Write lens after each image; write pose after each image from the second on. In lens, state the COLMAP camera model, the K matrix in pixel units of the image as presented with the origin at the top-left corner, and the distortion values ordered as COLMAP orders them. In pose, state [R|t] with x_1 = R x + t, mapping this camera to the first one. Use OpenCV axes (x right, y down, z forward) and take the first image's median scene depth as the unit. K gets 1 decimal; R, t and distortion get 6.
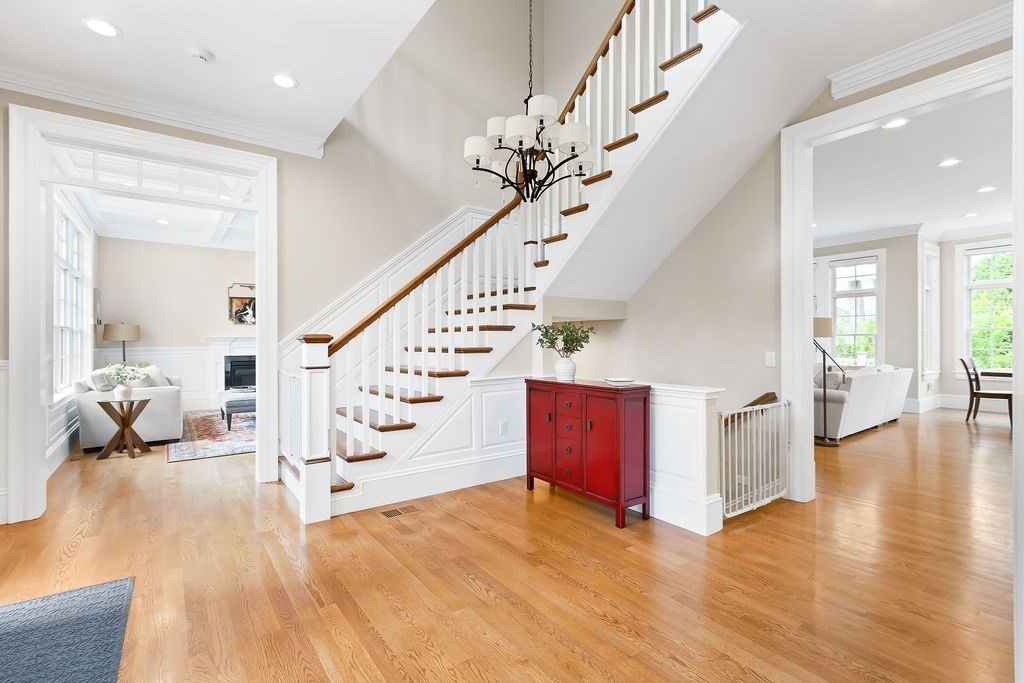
lens RADIAL K [[474.4, 0, 510.3], [0, 474.4, 334.3], [0, 0, 1]] dist [0.005747, 0.000294]
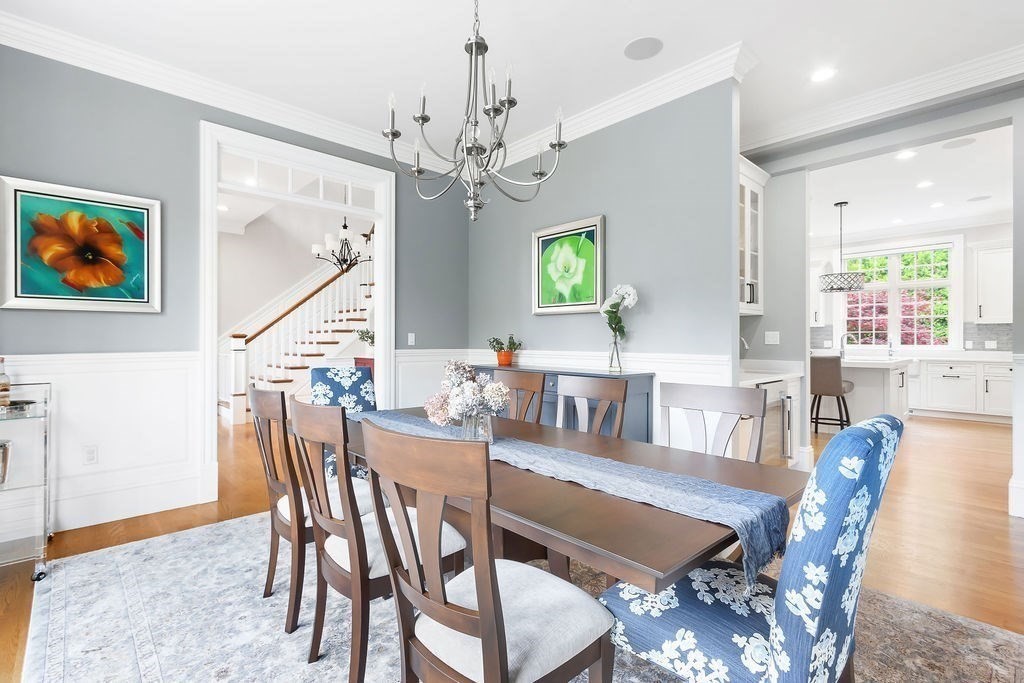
lens RADIAL K [[474.4, 0, 509.3], [0, 474.4, 333.6], [0, 0, 1]] dist [0.005747, 0.000294]
pose [[0.992909, 0.005206, 0.118764, 0.289528], [-0.005279, 0.999986, 0.000303, -0.005297], [-0.118761, -0.000928, 0.992922, -0.672747]]
